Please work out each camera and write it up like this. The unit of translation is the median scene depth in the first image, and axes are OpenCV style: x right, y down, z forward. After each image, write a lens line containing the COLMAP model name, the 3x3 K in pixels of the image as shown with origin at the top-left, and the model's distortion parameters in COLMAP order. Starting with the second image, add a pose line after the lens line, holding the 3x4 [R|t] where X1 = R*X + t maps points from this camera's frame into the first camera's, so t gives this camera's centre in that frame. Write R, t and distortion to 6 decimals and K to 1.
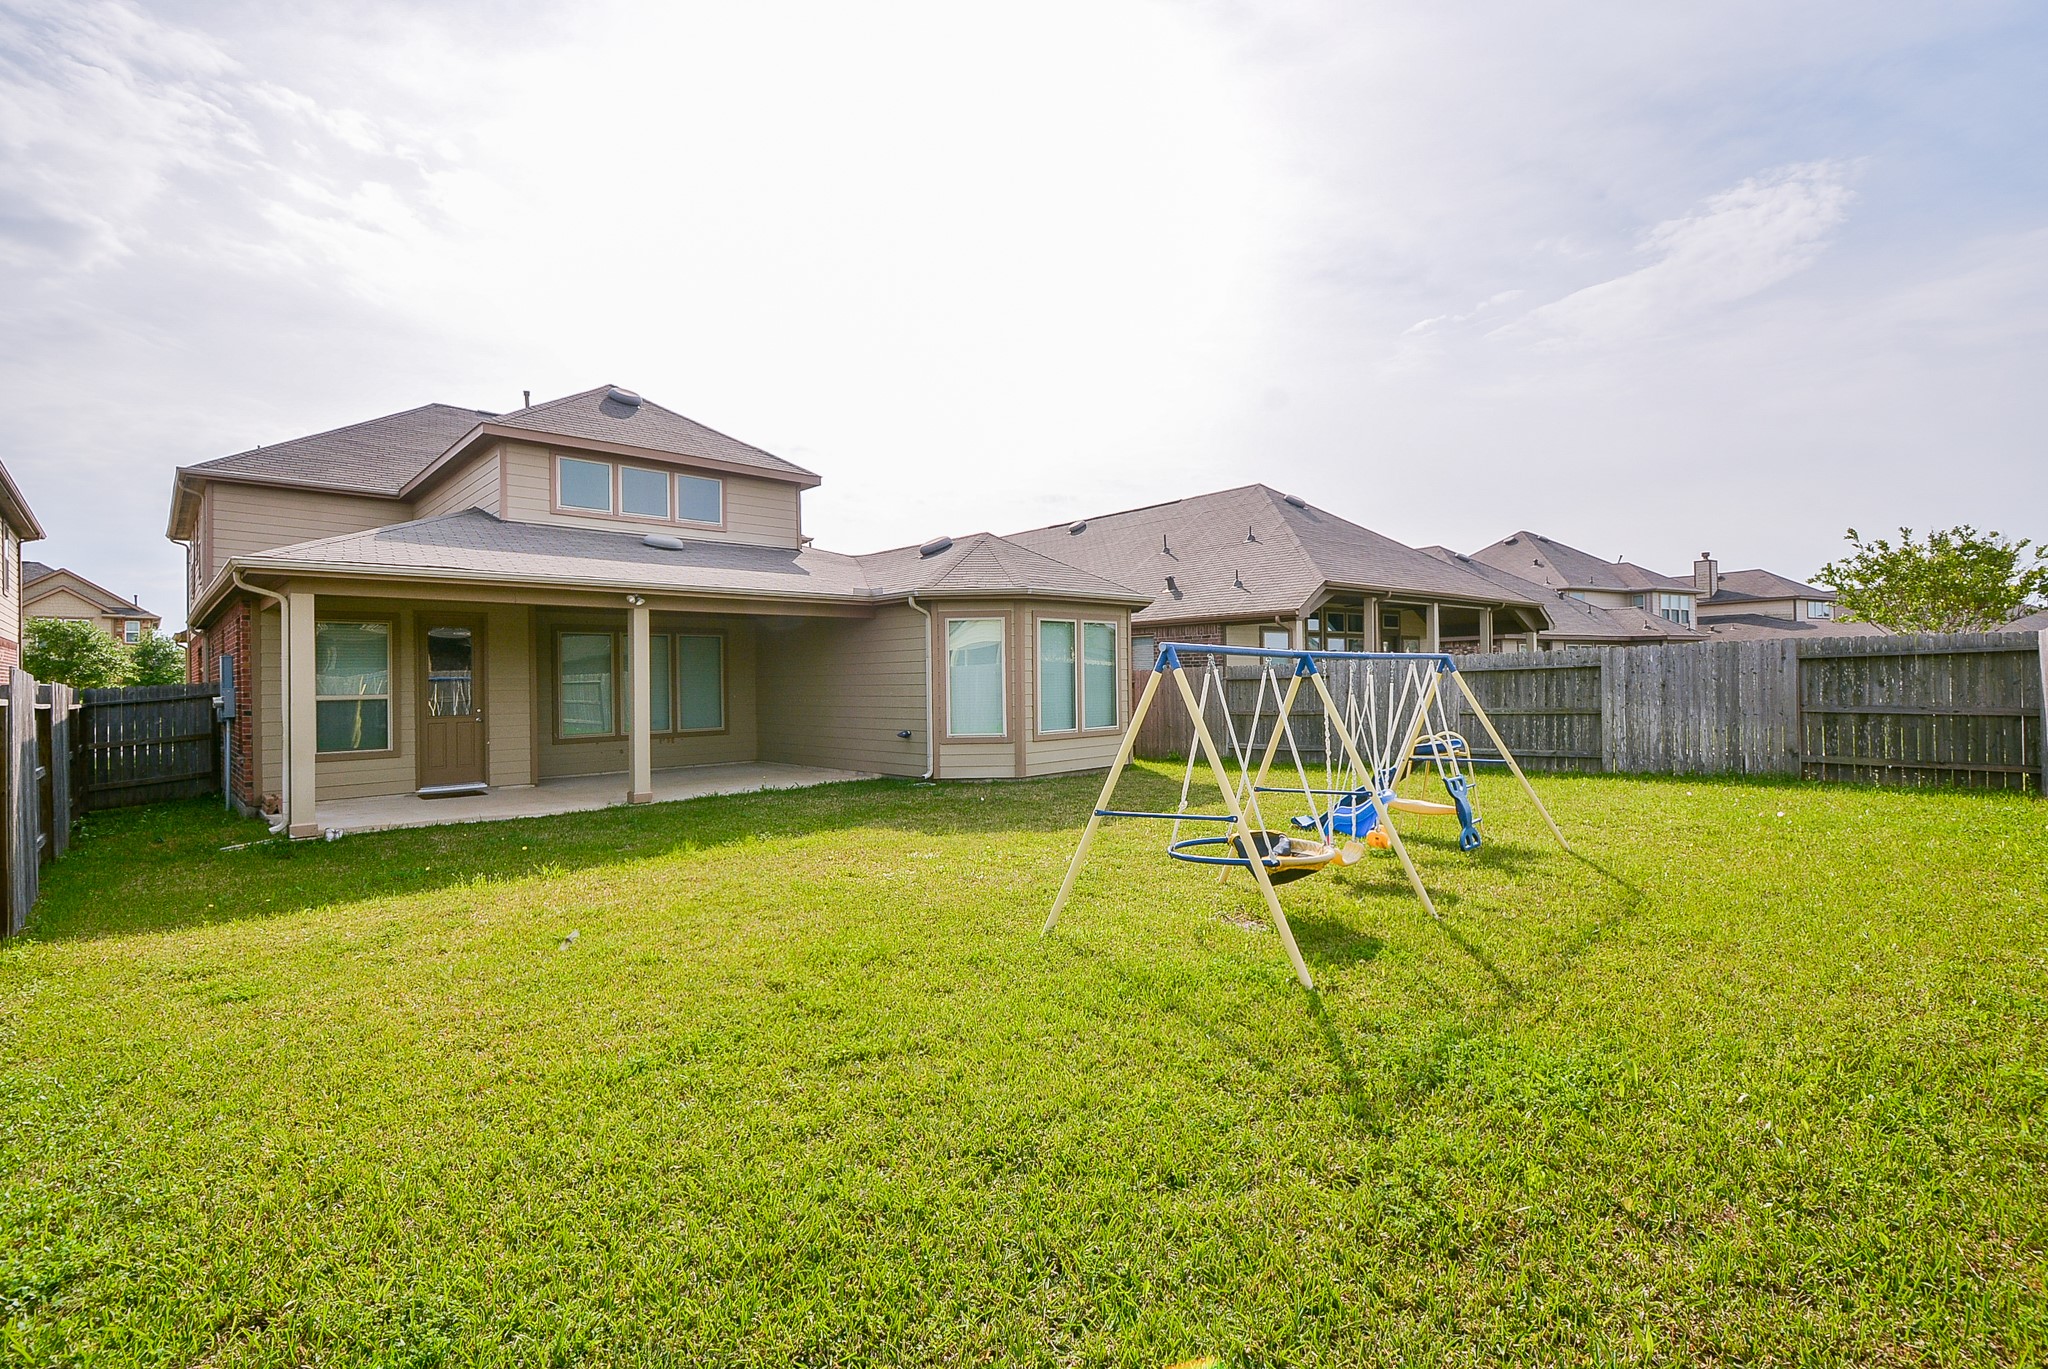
lens RADIAL K [[909.9, 0, 1029.3], [0, 909.9, 667.0], [0, 0, 1]] dist [0.002373, 0.000008]
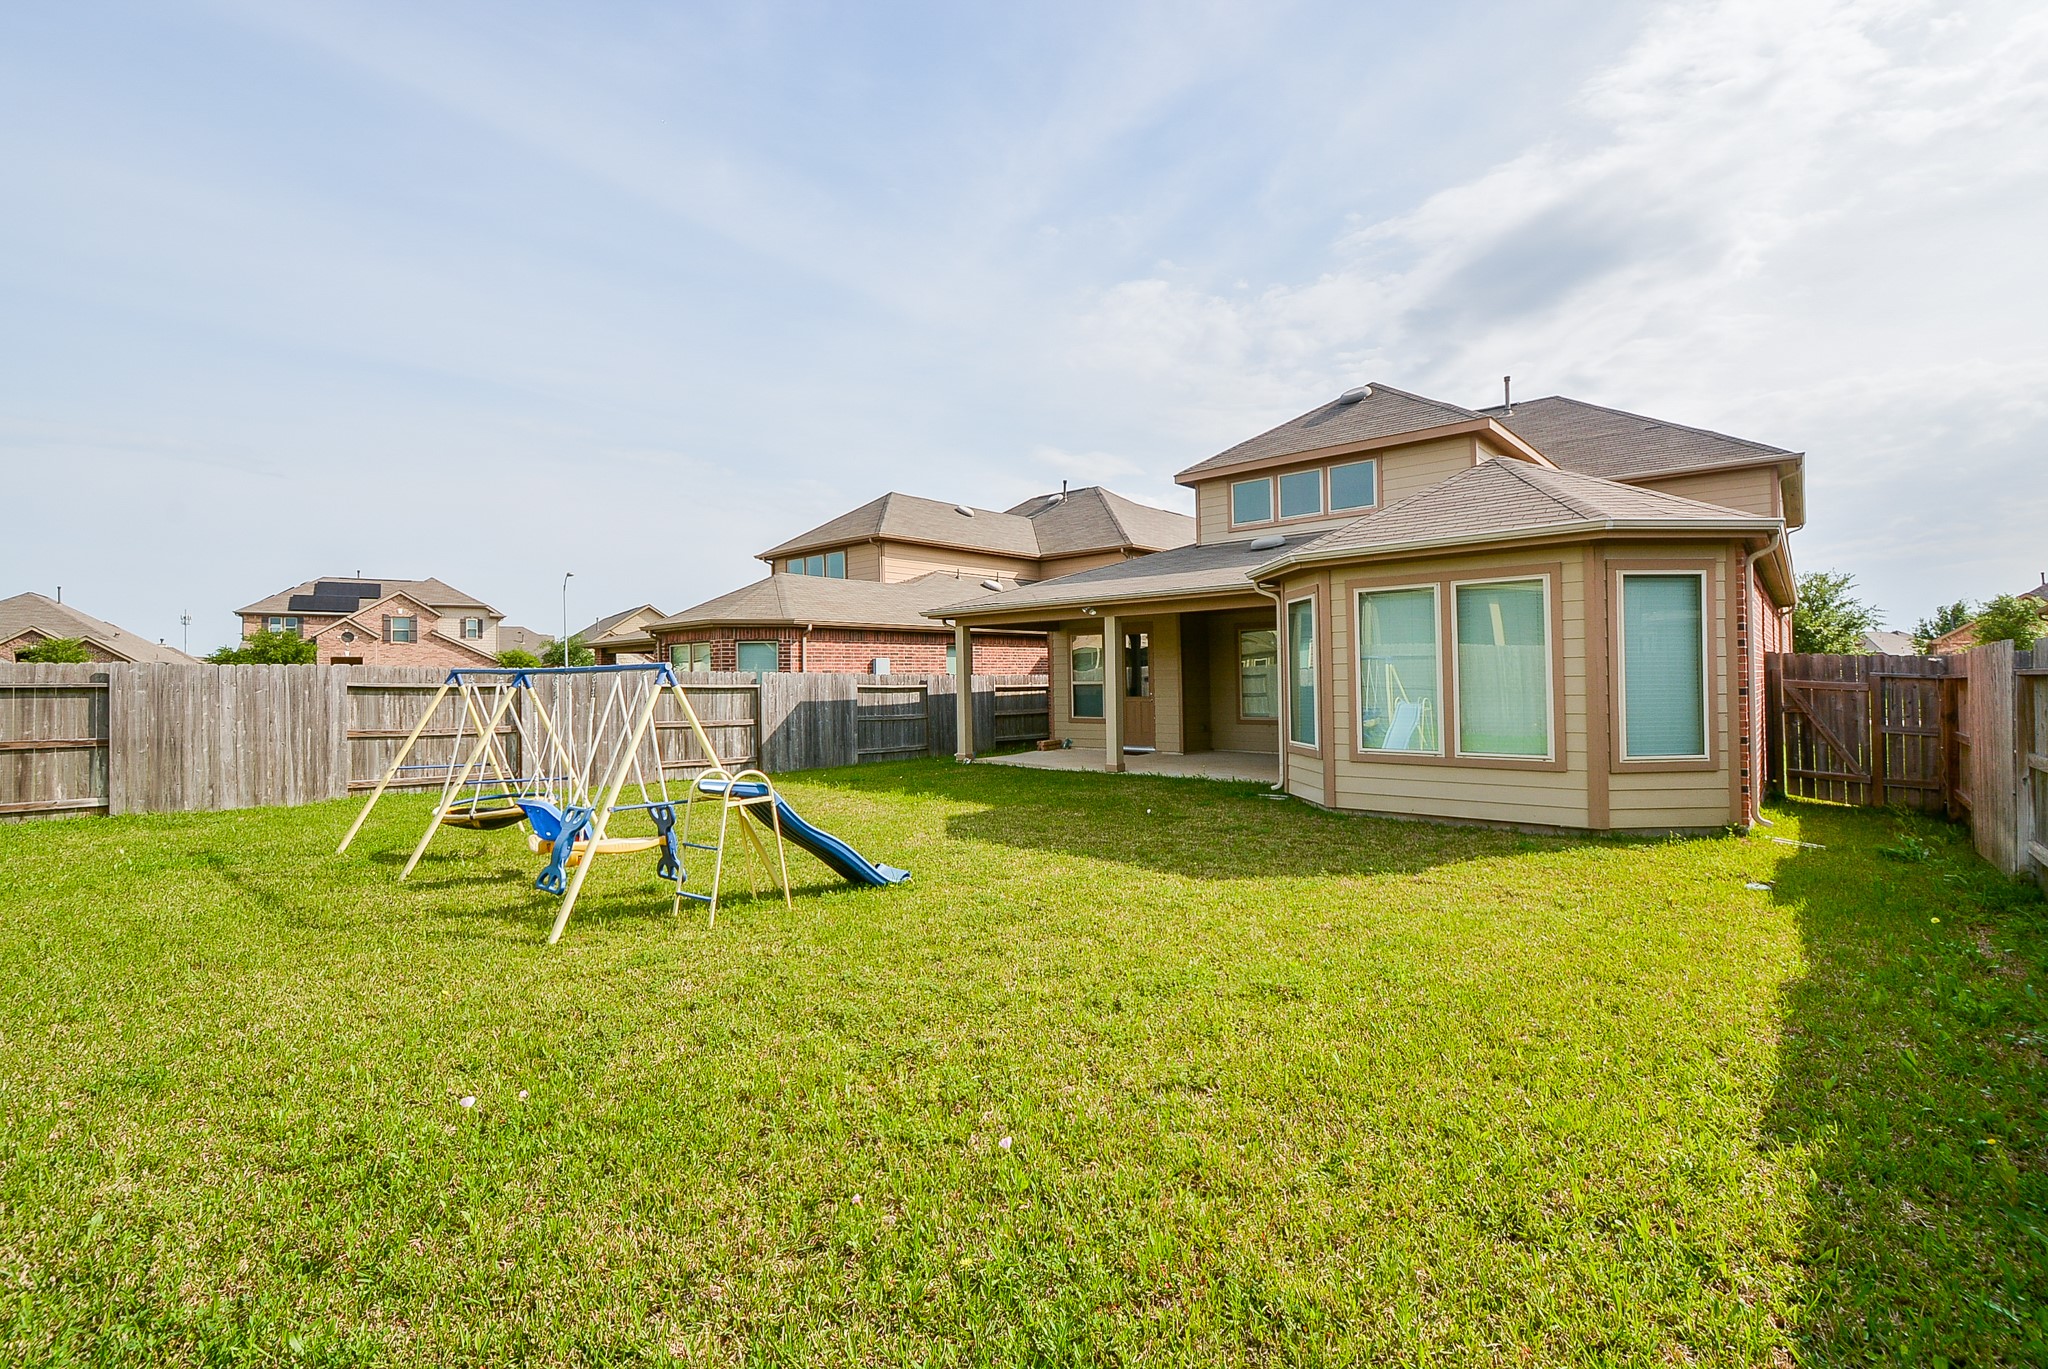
lens RADIAL K [[909.9, 0, 1029.3], [0, 909.9, 667.0], [0, 0, 1]] dist [0.002373, 0.000008]
pose [[0.090046, 0.003843, -0.995930, 0.875774], [0.026091, 0.999640, 0.006216, -0.006144], [0.995596, -0.026544, 0.089913, 0.840997]]
